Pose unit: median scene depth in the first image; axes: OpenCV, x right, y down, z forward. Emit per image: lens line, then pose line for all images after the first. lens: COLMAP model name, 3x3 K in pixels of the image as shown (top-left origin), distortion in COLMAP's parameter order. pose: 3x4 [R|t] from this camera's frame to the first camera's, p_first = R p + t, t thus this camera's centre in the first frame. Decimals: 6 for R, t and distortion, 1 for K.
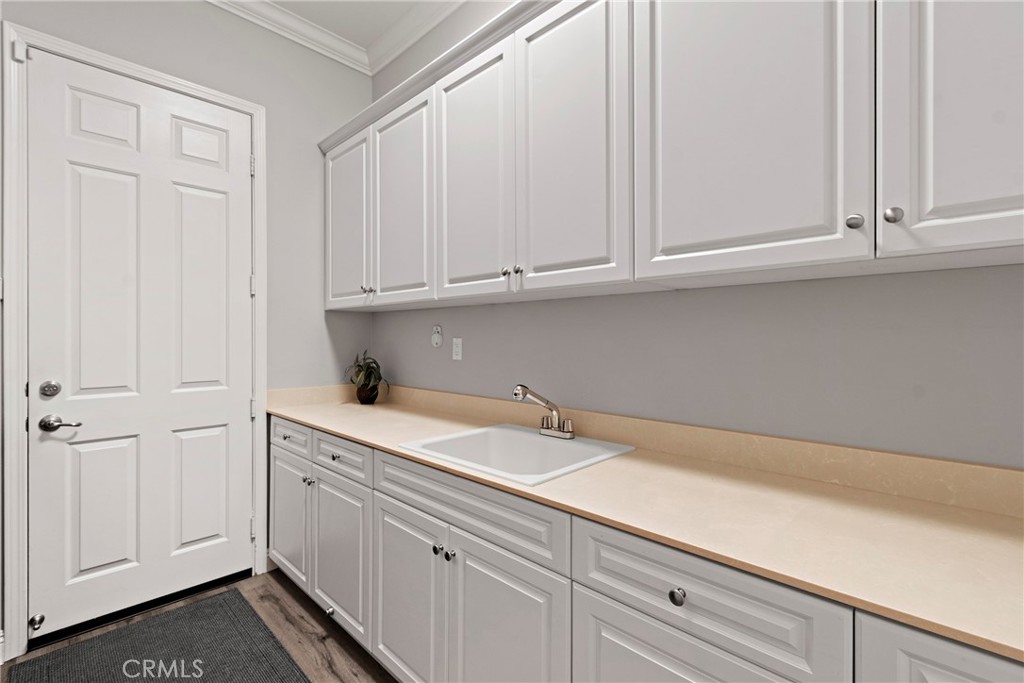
lens RADIAL K [[451.8, 0, 512.1], [0, 451.8, 338.2], [0, 0, 1]] dist [0.001555, -0.000720]
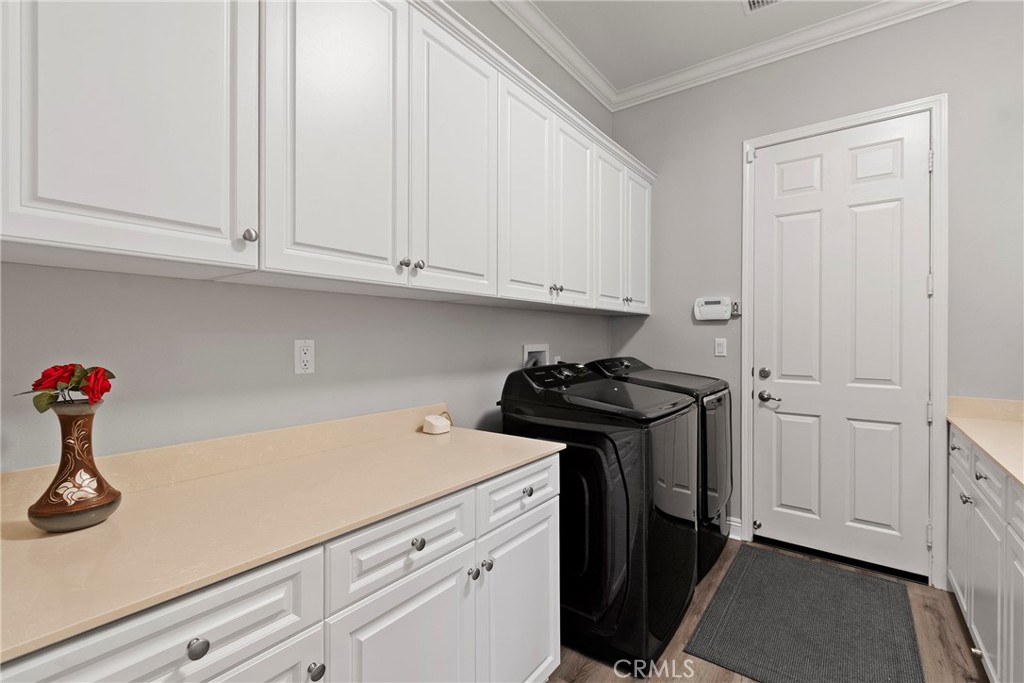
lens RADIAL K [[451.8, 0, 513.8], [0, 451.8, 339.0], [0, 0, 1]] dist [0.001555, -0.000720]
pose [[0.120909, 0.005961, -0.992646, 0.322852], [-0.005003, 0.999973, 0.005395, -0.003220], [0.992651, 0.004313, 0.120936, -0.001185]]
